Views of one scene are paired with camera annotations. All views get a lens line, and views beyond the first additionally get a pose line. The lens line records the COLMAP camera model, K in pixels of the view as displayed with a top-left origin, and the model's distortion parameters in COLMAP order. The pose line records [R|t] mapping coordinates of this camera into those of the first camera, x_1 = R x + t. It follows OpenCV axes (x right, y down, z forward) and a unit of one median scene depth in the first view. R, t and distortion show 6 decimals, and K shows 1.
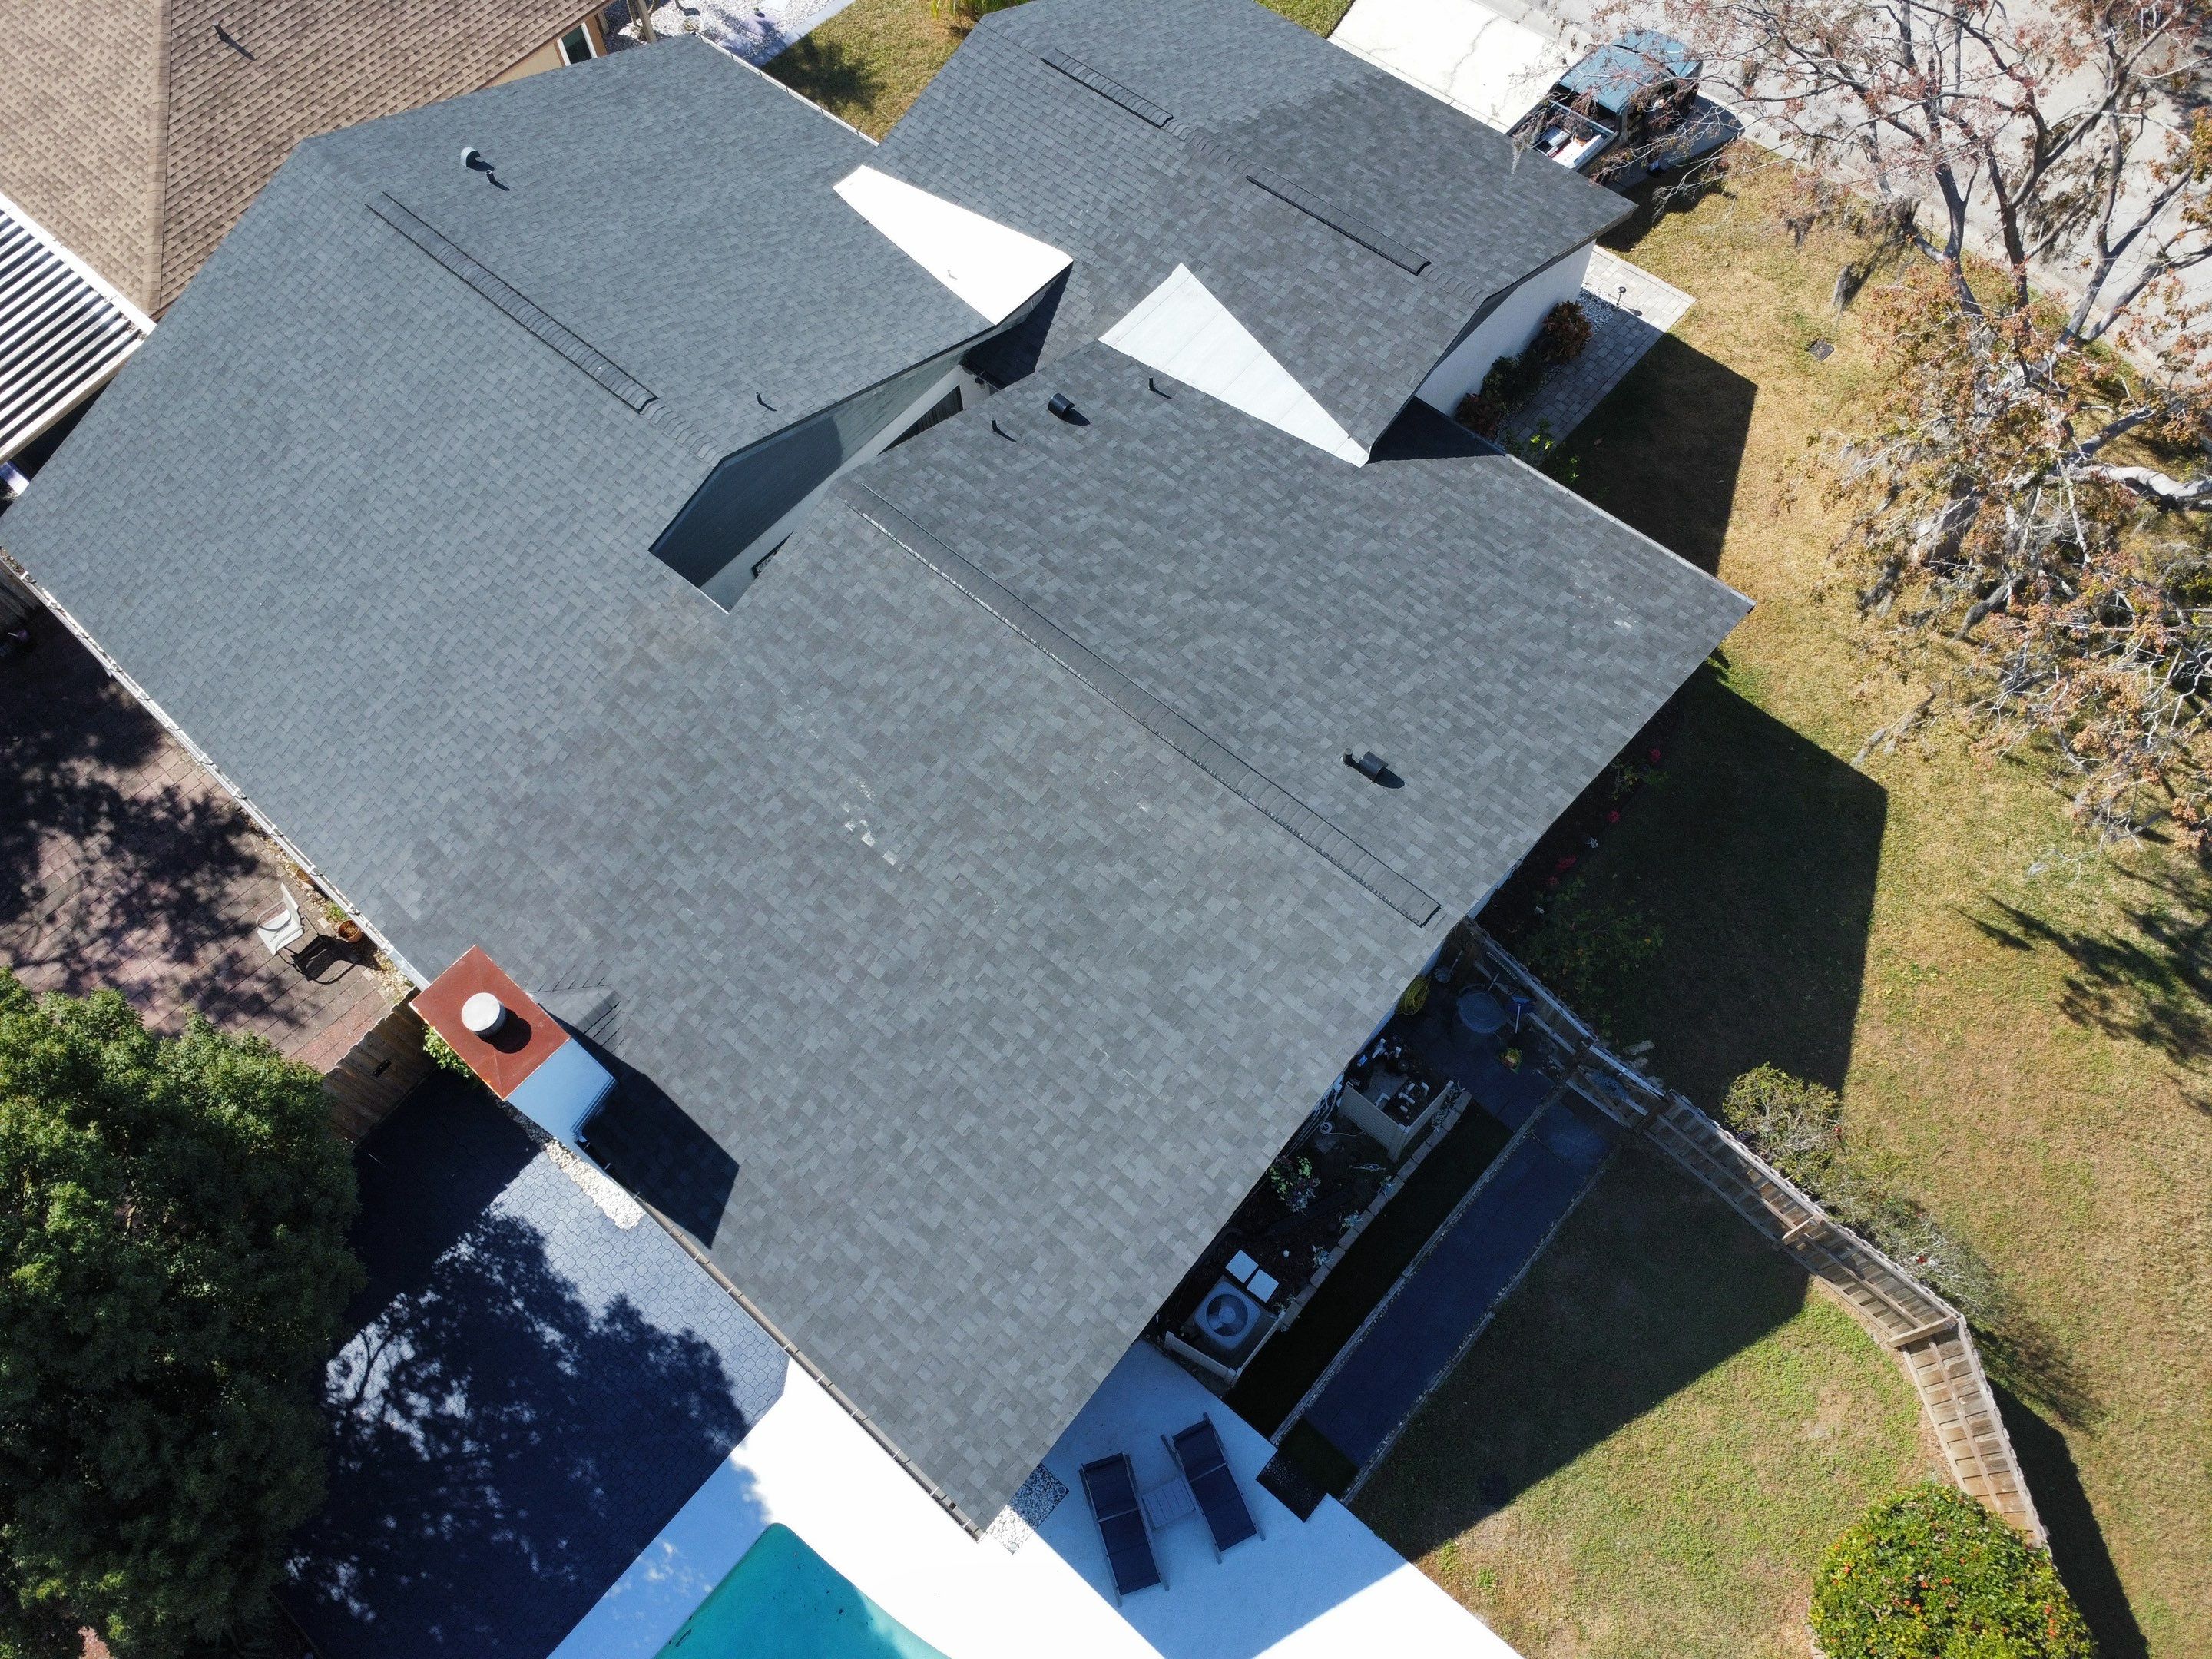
lens RADIAL K [[1603.0, 0, 1095.9], [0, 1603.0, 820.4], [0, 0, 1]] dist [-0.024188, -0.015731]
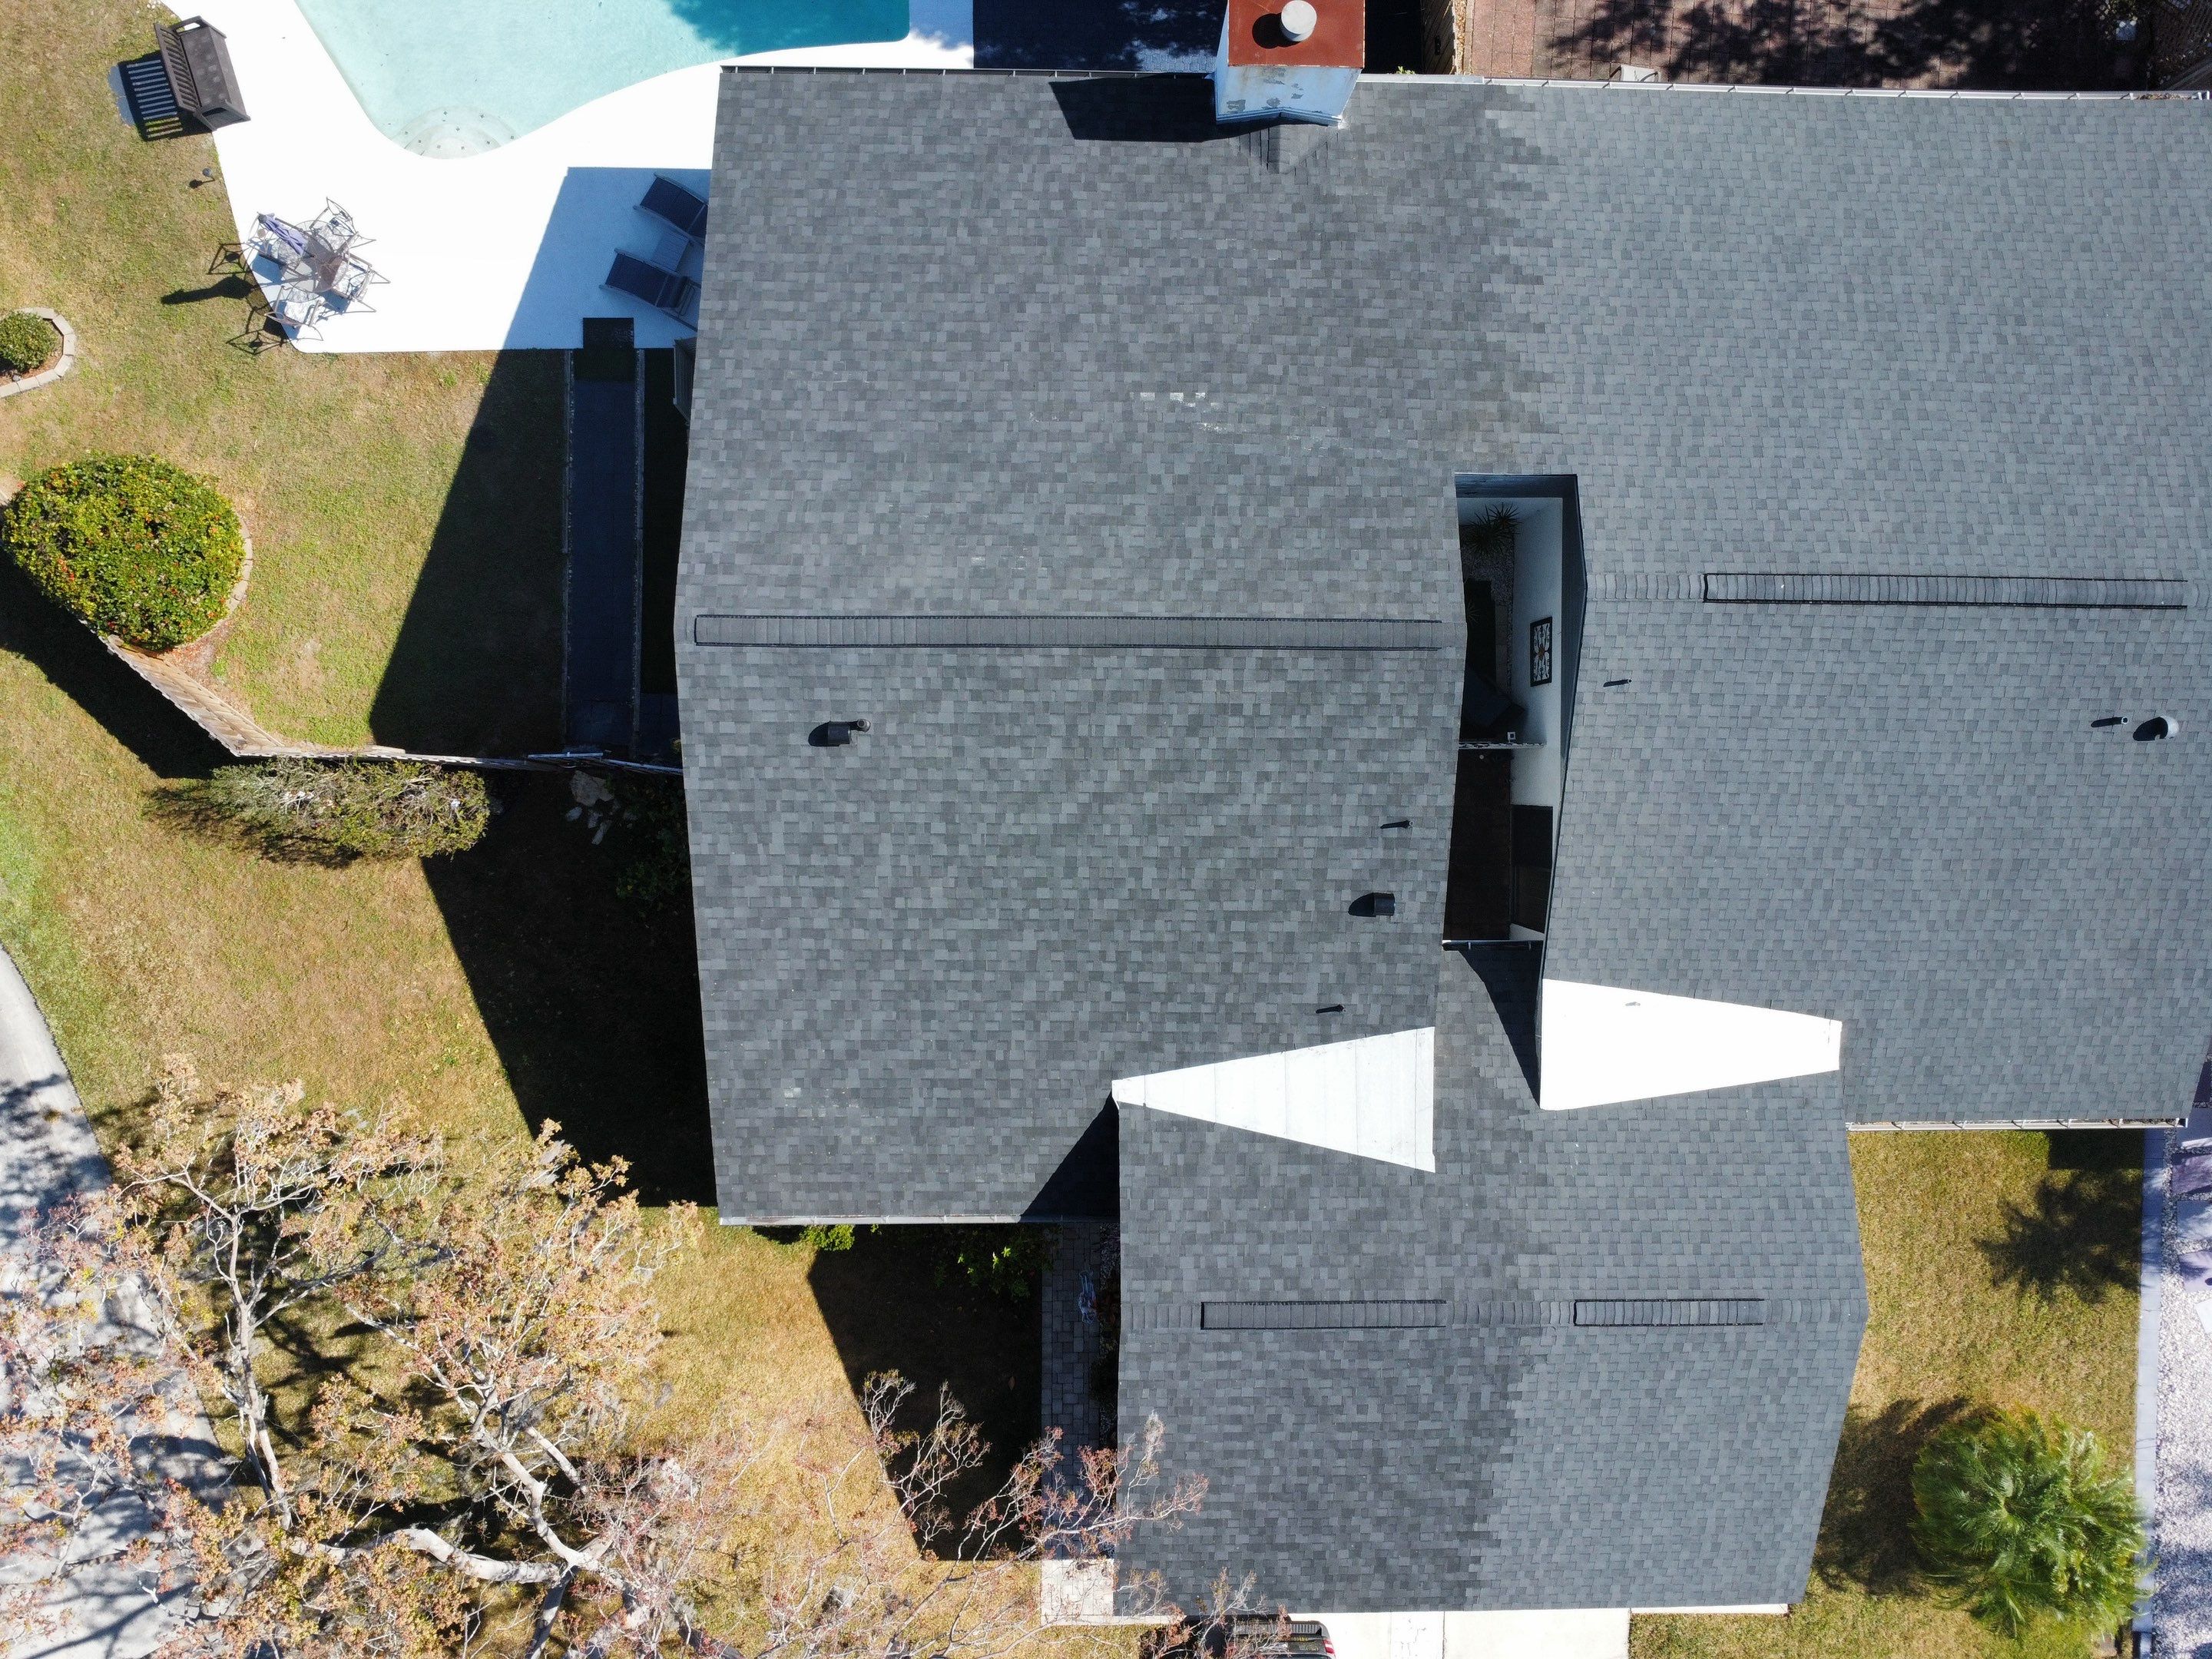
lens RADIAL K [[1608.1, 0, 1094.1], [0, 1608.1, 819.1], [0, 0, 1]] dist [-0.028857, -0.008259]
pose [[-0.753230, 0.656983, 0.031920, 0.043506], [-0.586853, -0.693159, 0.418491, -0.531173], [0.297067, 0.296488, 0.907660, 0.095094]]
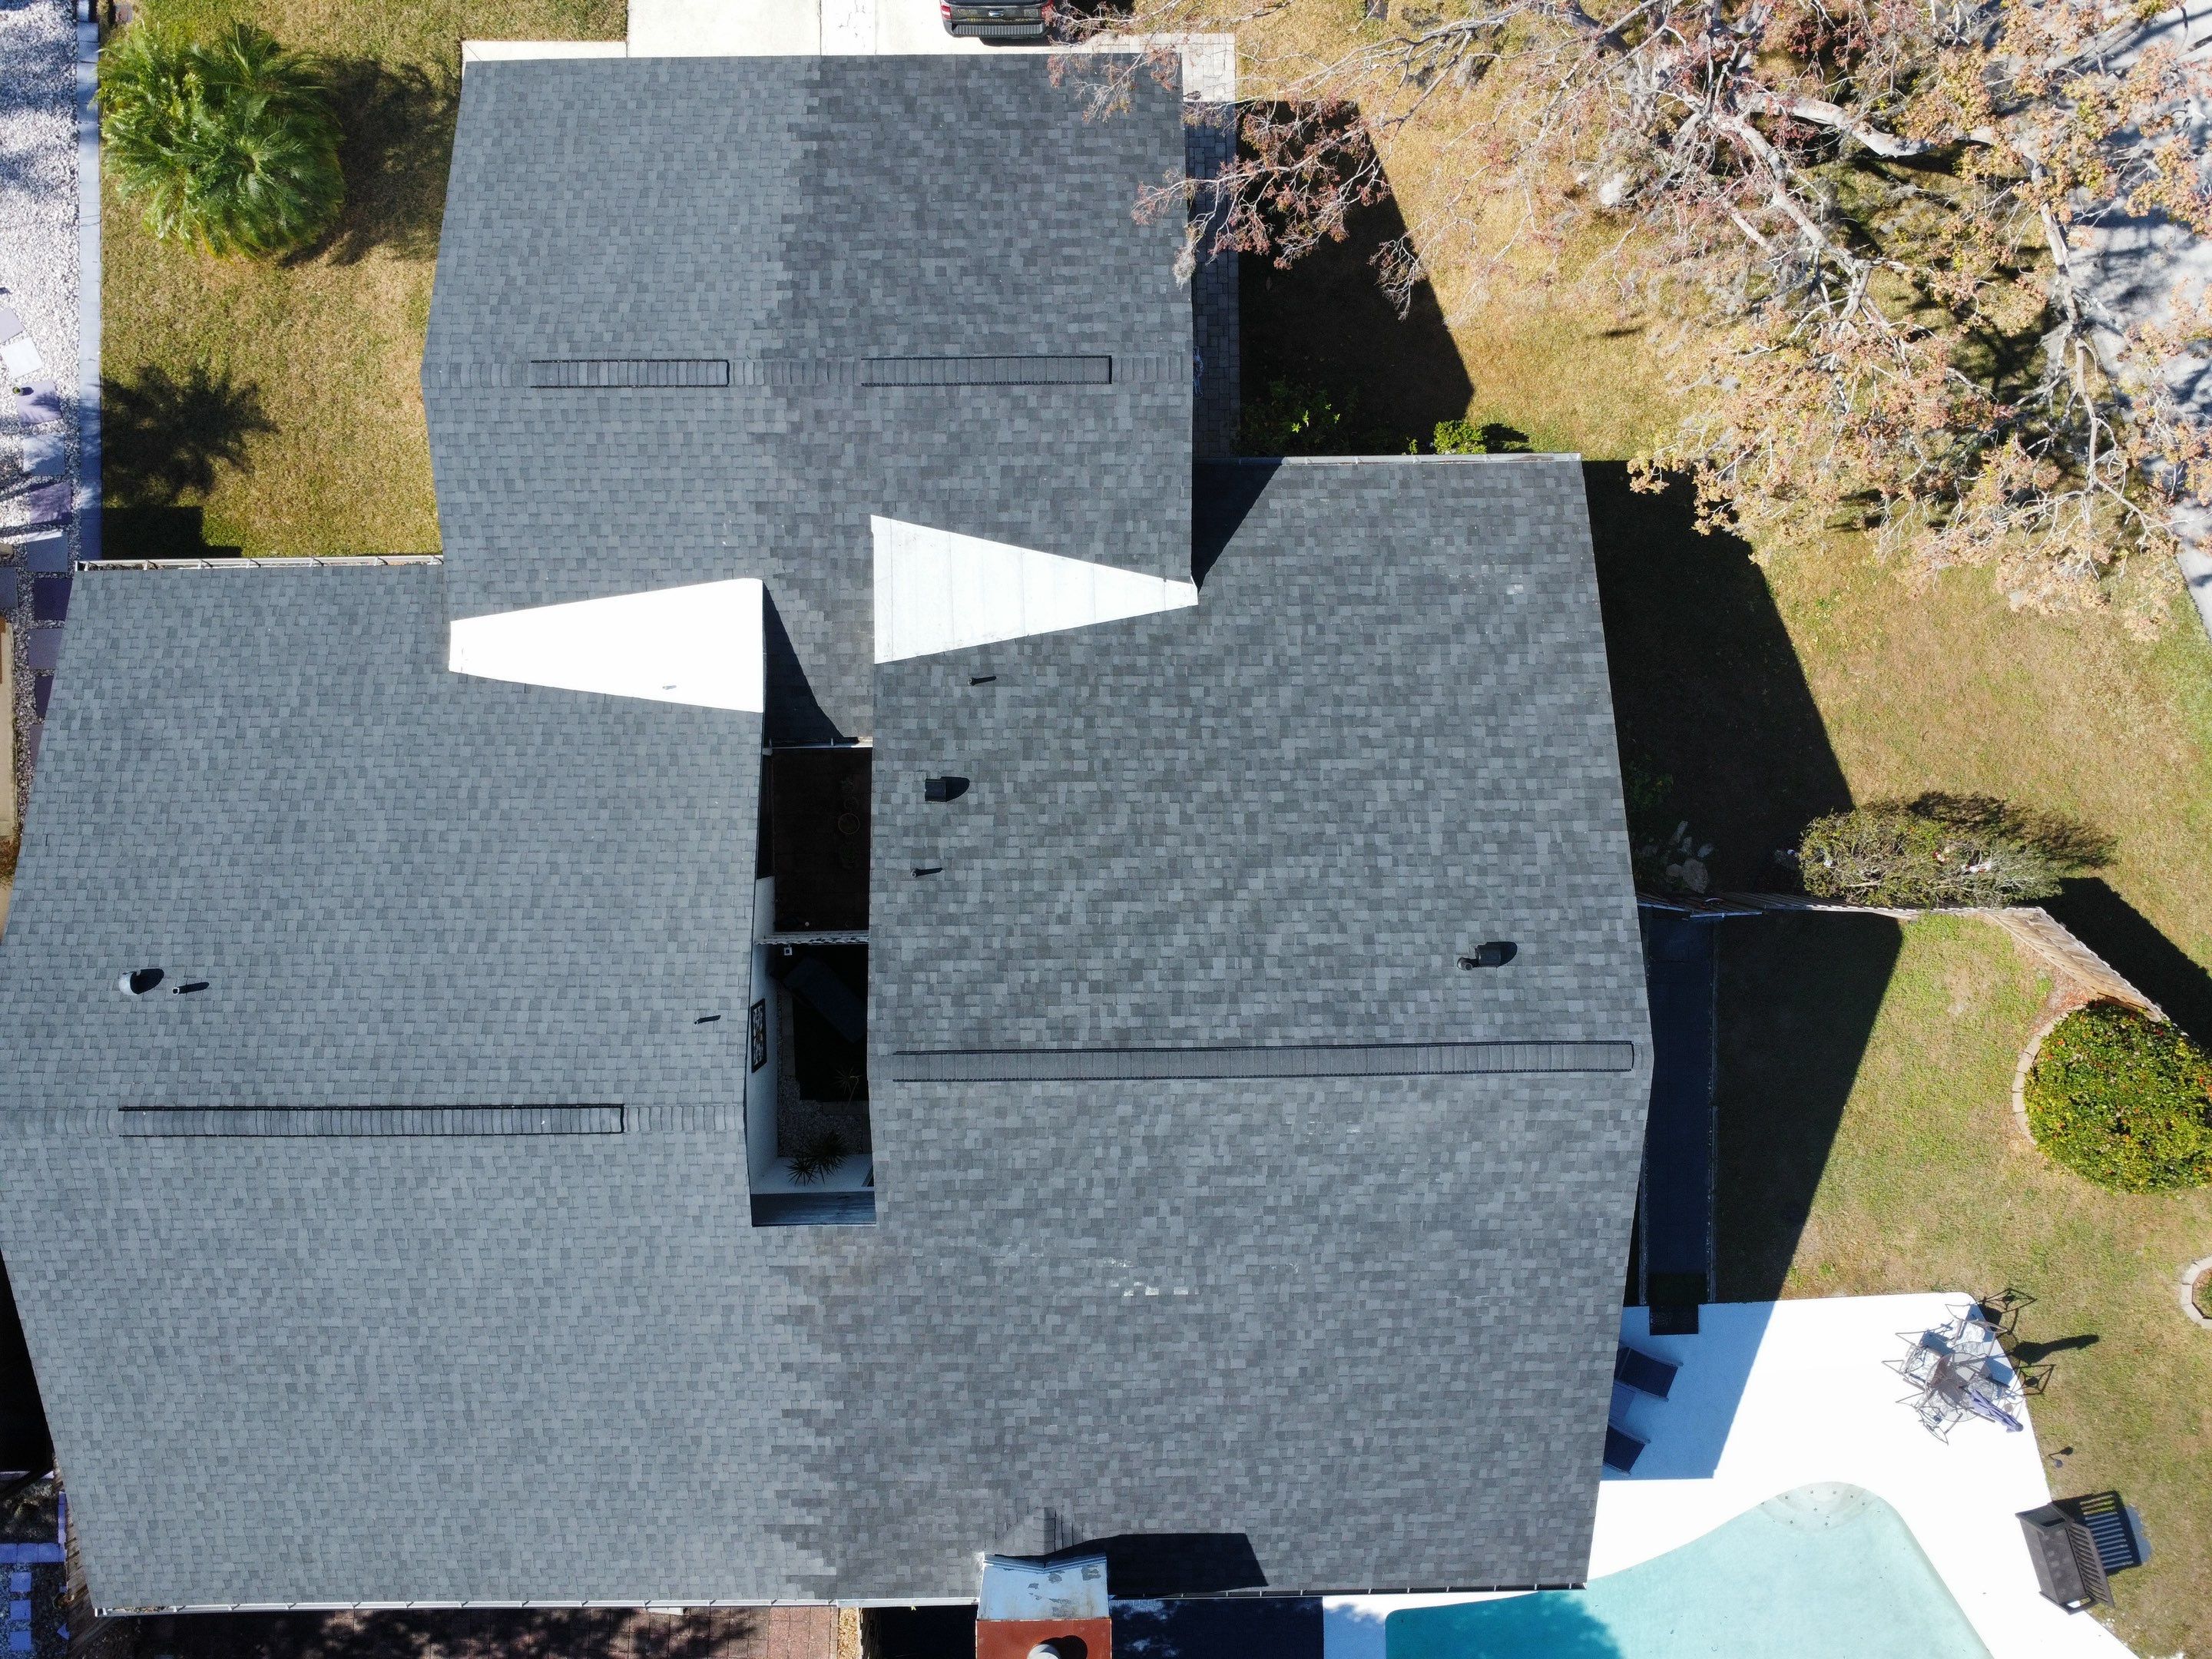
lens RADIAL K [[1608.1, 0, 1094.1], [0, 1608.1, 819.1], [0, 0, 1]] dist [-0.028857, -0.008259]
pose [[0.741448, -0.669796, 0.040351, -0.002827], [0.579196, 0.669200, 0.465514, -0.643456], [-0.338802, -0.321784, 0.884120, 0.153389]]
